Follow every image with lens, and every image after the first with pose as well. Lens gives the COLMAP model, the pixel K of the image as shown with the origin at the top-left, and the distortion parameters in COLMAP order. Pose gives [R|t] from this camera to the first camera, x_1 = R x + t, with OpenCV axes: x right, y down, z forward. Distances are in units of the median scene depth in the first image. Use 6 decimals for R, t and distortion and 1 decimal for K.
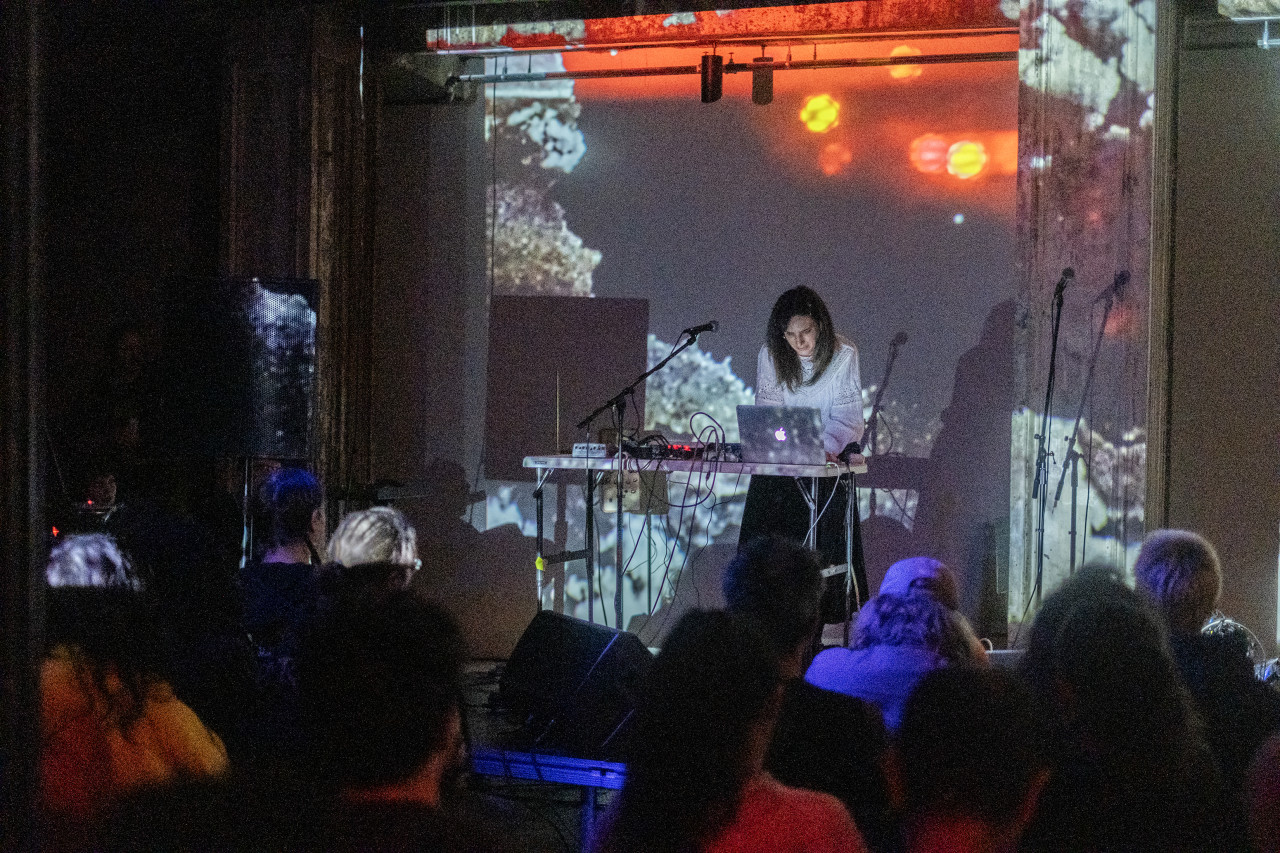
lens RADIAL K [[1983.1, 0, 640.0], [0, 1983.1, 426.5], [0, 0, 1]] dist [-0.032218, 0.043664]
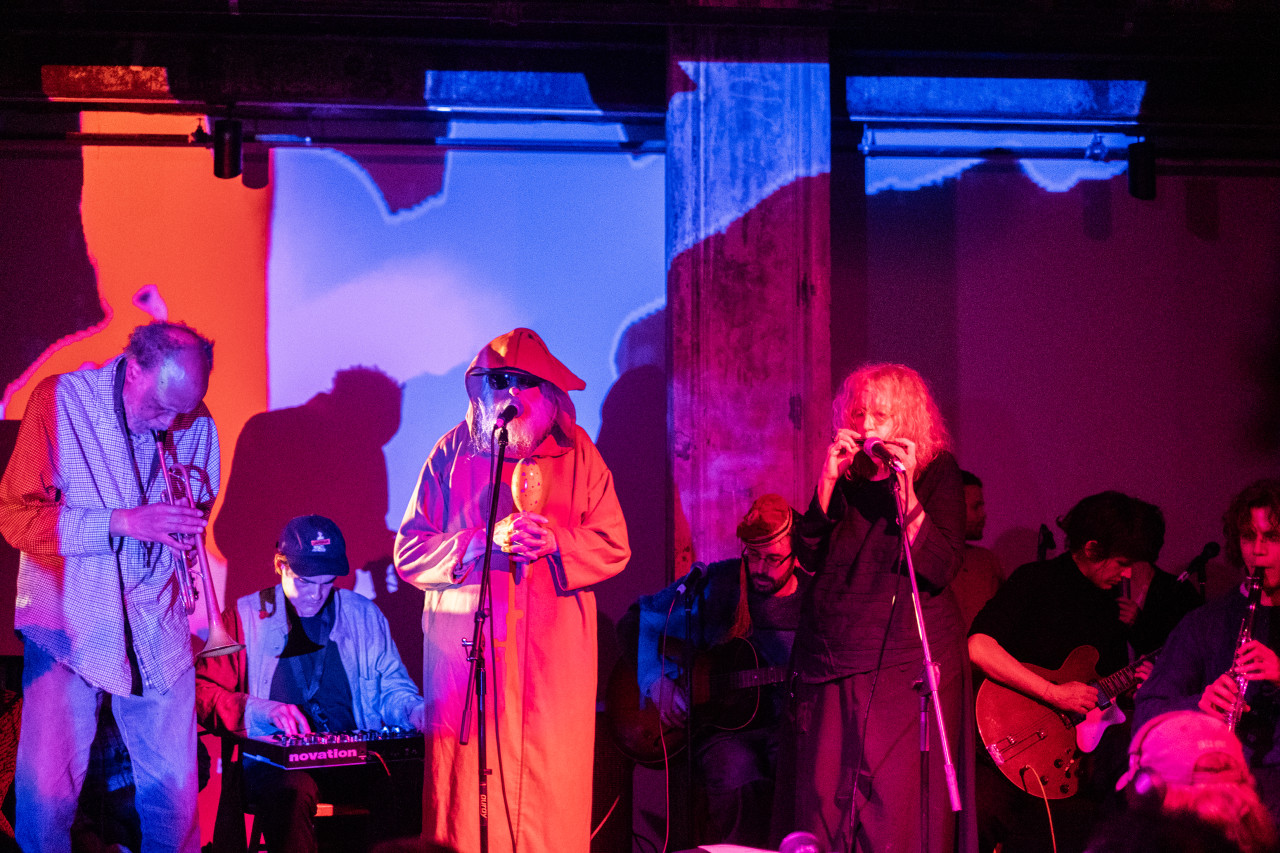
lens RADIAL K [[1983.1, 0, 640.0], [0, 1983.1, 426.5], [0, 0, 1]] dist [-0.032218, 0.043664]
pose [[0.904955, 0.007630, 0.425439, -0.182263], [0.020058, 0.997963, -0.060564, -0.013204], [-0.425035, 0.063341, 0.902958, 0.248629]]
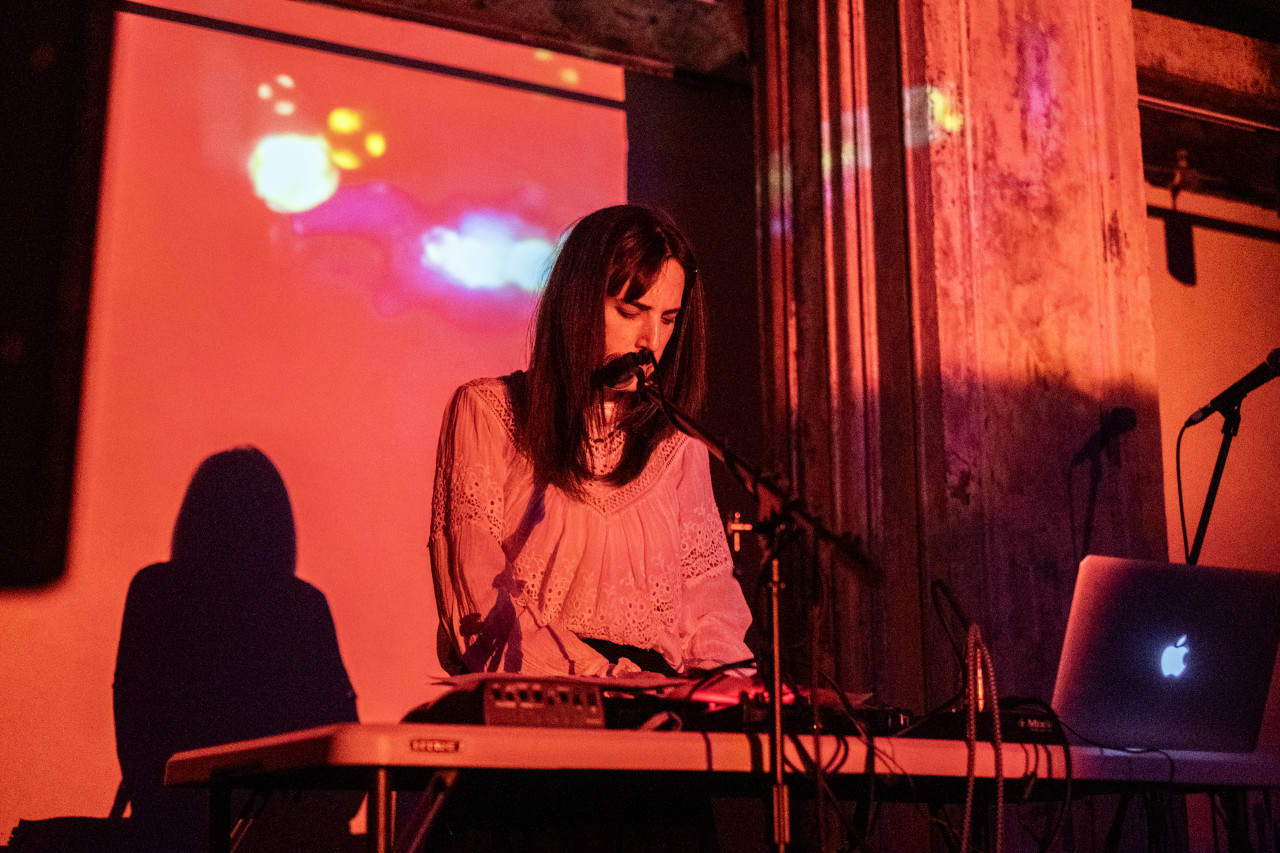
lens RADIAL K [[1983.1, 0, 640.0], [0, 1983.1, 426.5], [0, 0, 1]] dist [-0.032218, 0.043664]
pose [[0.638388, 0.149647, 0.755027, -0.207430], [0.022455, 0.976880, -0.212604, 0.029677], [-0.769387, 0.152679, 0.620269, 0.770232]]
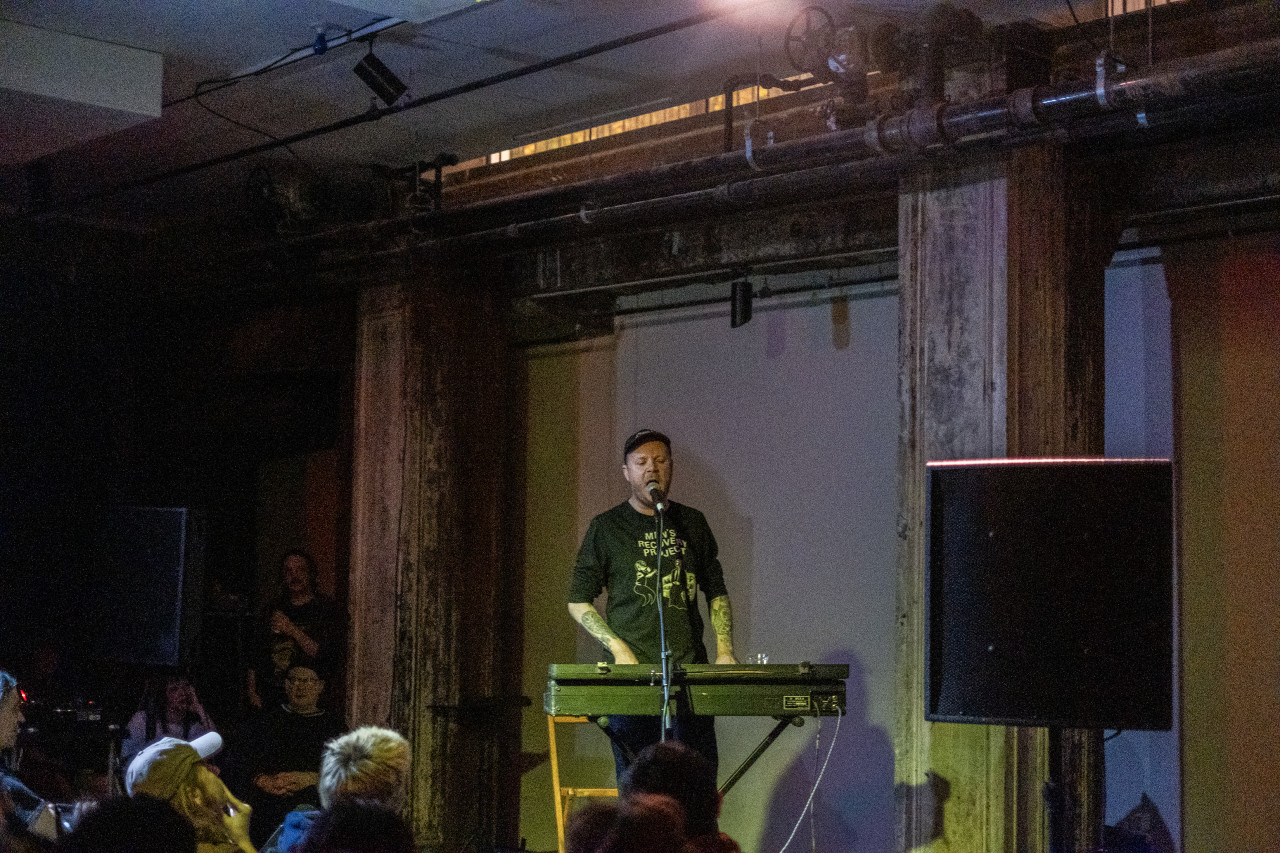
lens RADIAL K [[1983.1, 0, 640.0], [0, 1983.1, 426.5], [0, 0, 1]] dist [-0.032218, 0.043664]
pose [[0.910732, -0.041269, -0.410932, 0.482861], [0.000677, 0.995143, -0.098440, -0.008638], [0.412998, 0.089374, 0.906336, 0.045491]]
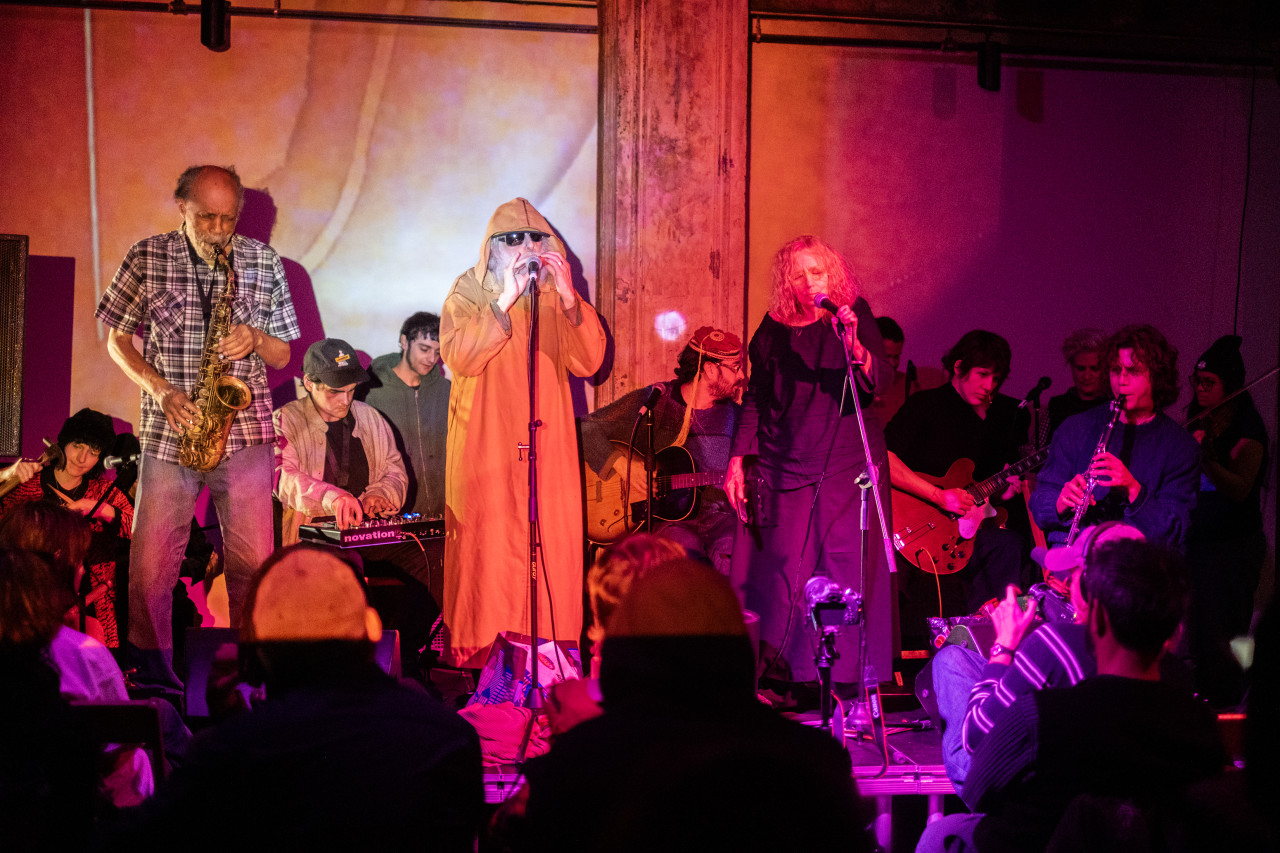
lens RADIAL K [[2003.0, 0, 597.9], [0, 2003.0, 381.6], [0, 0, 1]] dist [0.056739, 0.062020]
pose [[0.847882, -0.003709, 0.530173, -0.360855], [0.004658, 0.999989, -0.000454, -0.008836], [-0.530165, 0.002854, 0.847890, 0.141240]]
